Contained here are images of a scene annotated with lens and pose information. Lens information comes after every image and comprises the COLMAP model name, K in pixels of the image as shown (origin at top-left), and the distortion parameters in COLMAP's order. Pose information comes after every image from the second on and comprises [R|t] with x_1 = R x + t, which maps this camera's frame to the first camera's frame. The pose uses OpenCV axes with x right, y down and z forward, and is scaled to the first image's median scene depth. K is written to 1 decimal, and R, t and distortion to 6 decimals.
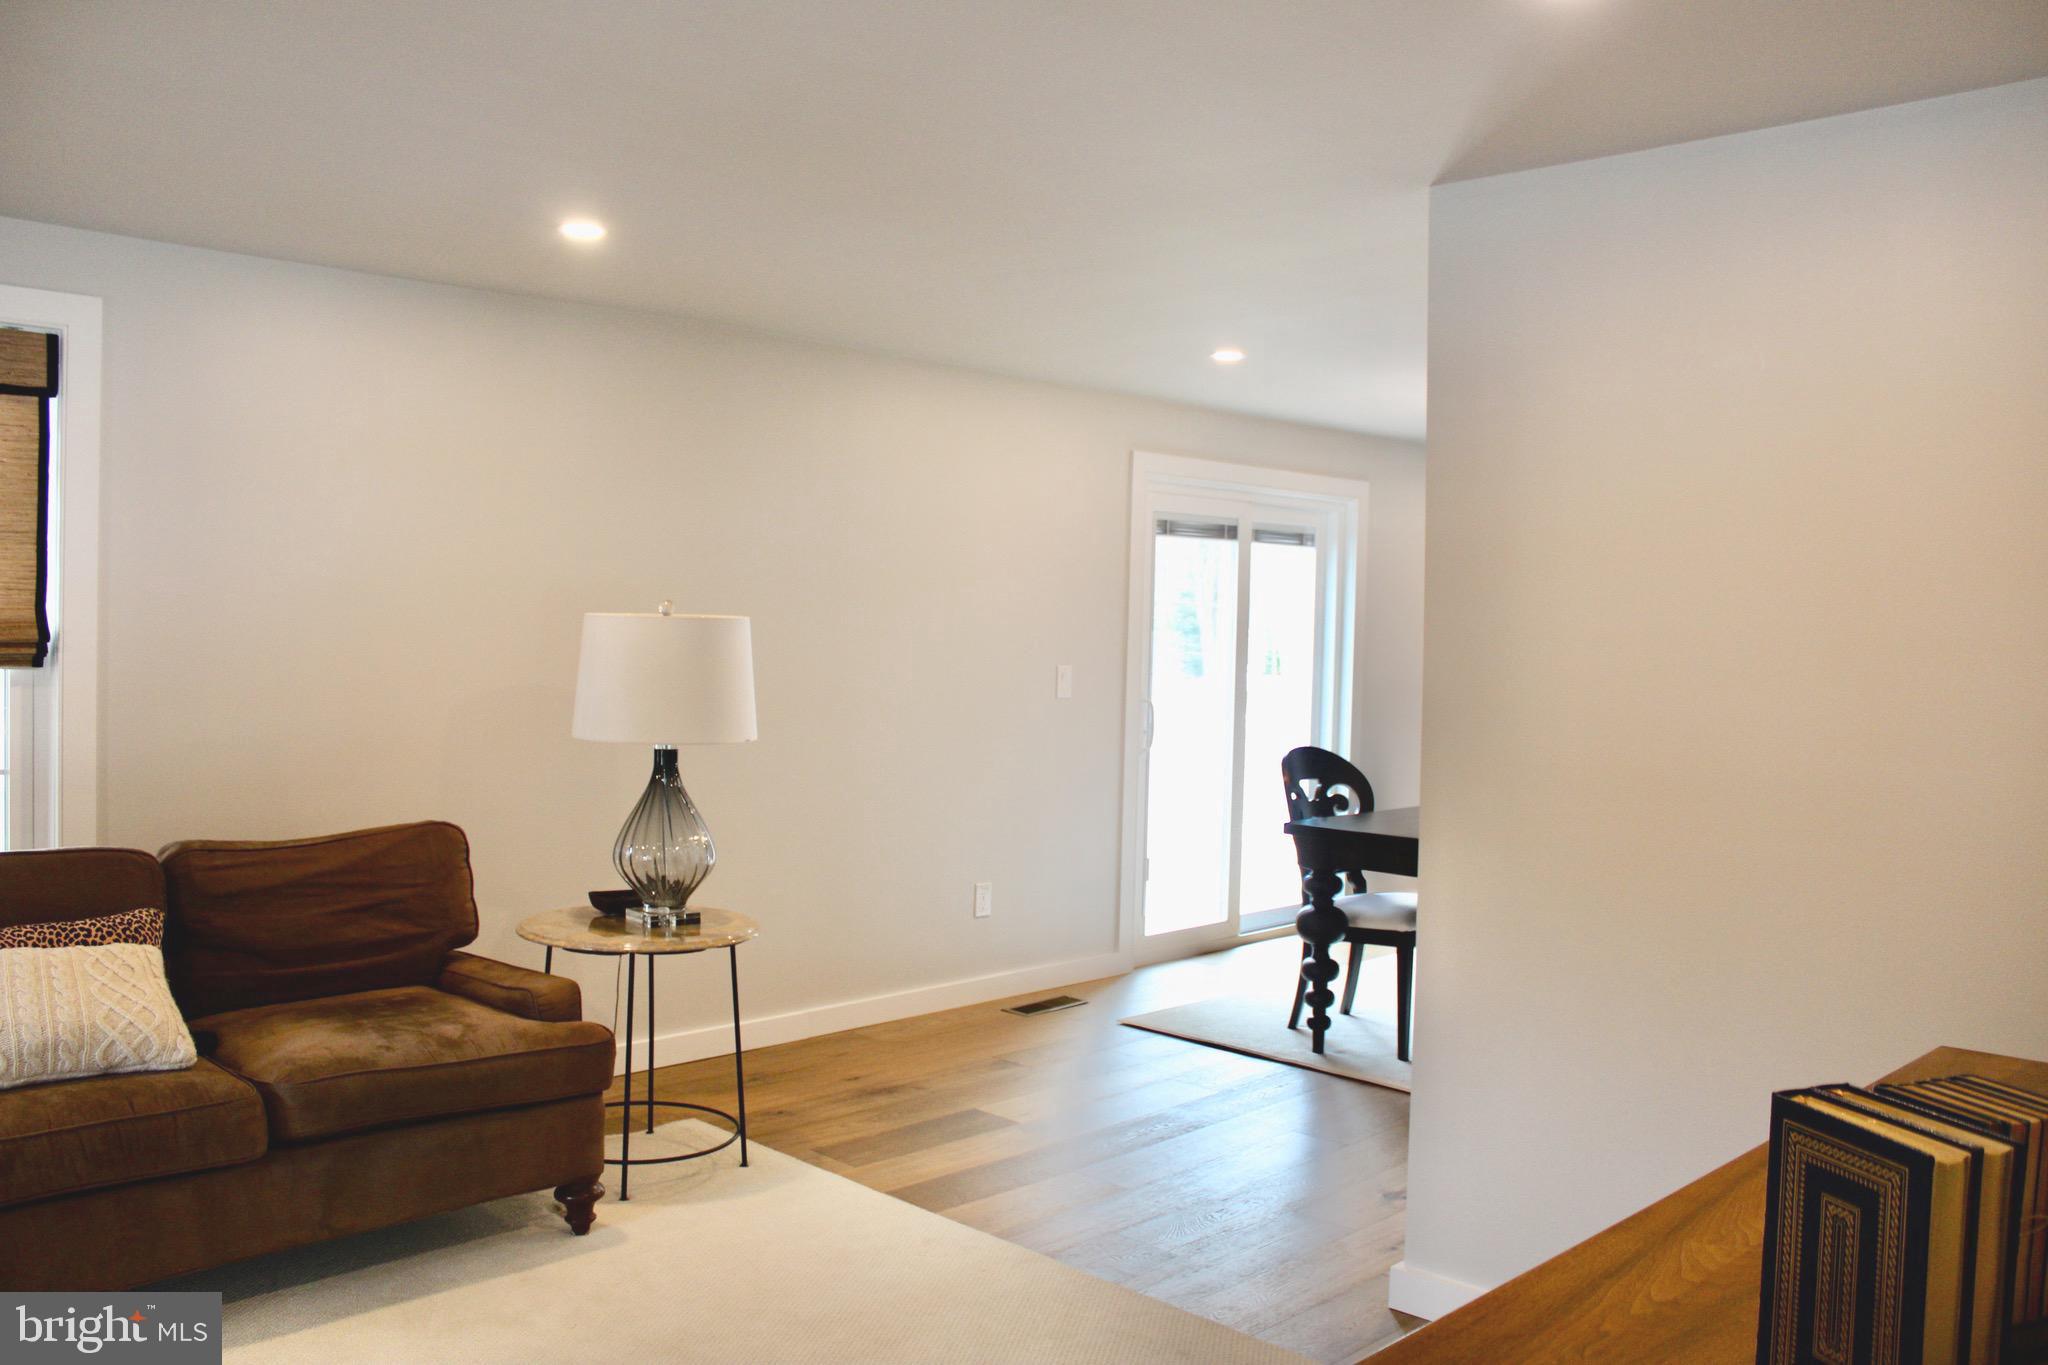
lens RADIAL K [[1699.5, 0, 1024.0], [0, 1699.5, 682.5], [0, 0, 1]] dist [-0.168358, 0.146505]
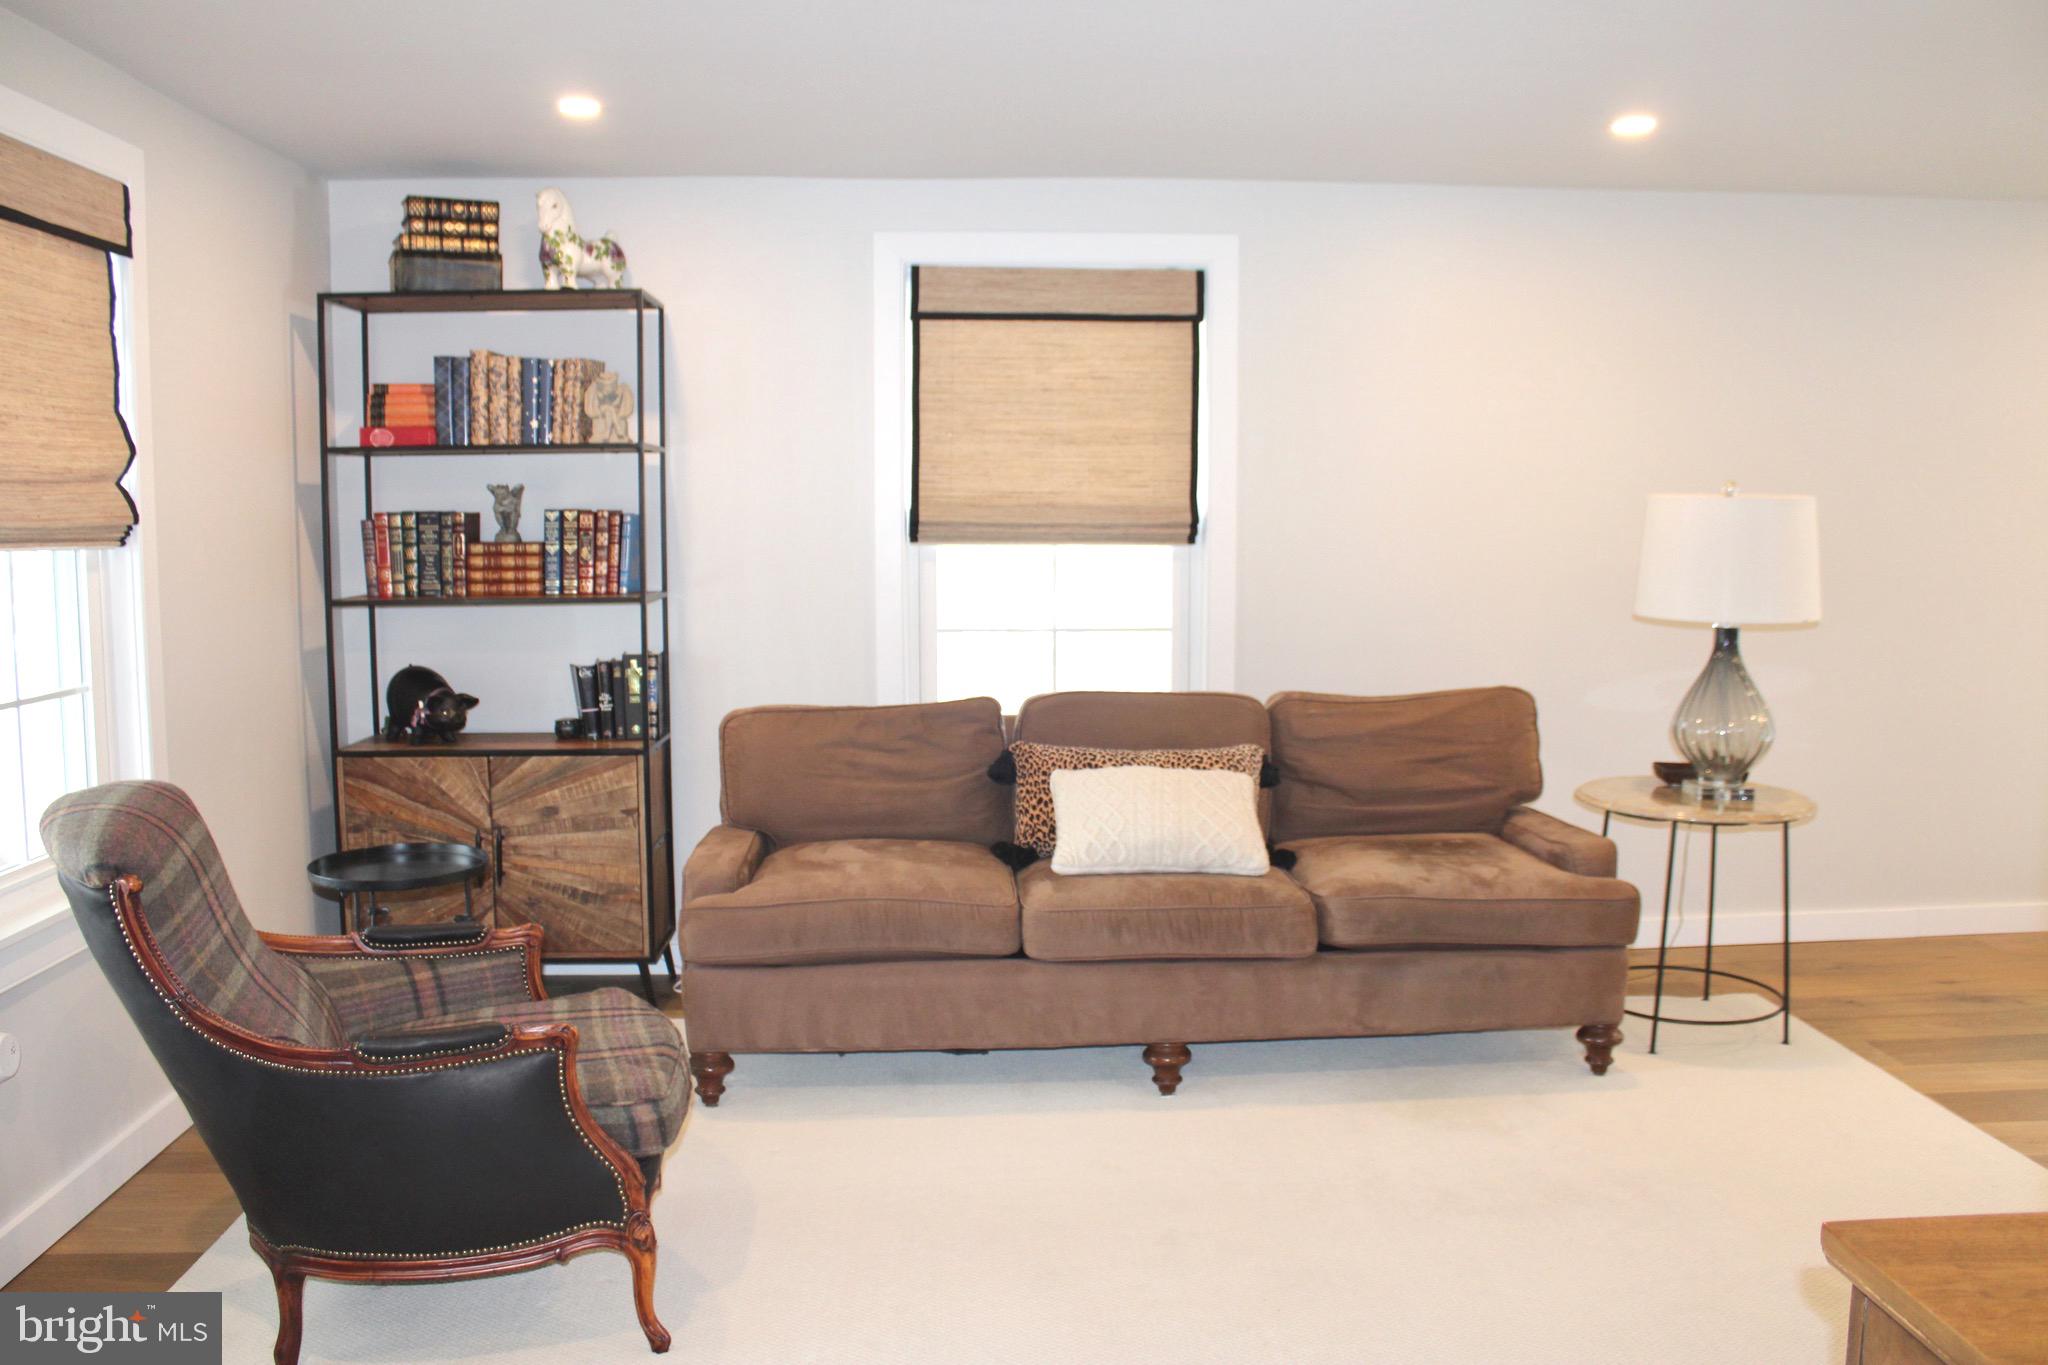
lens RADIAL K [[1699.5, 0, 1024.0], [0, 1699.5, 682.5], [0, 0, 1]] dist [-0.168358, 0.146505]
pose [[0.749335, 0.051737, -0.660167, 0.145391], [-0.004926, 0.997351, 0.072570, 0.002161], [0.662173, -0.051128, 0.747605, -0.039193]]
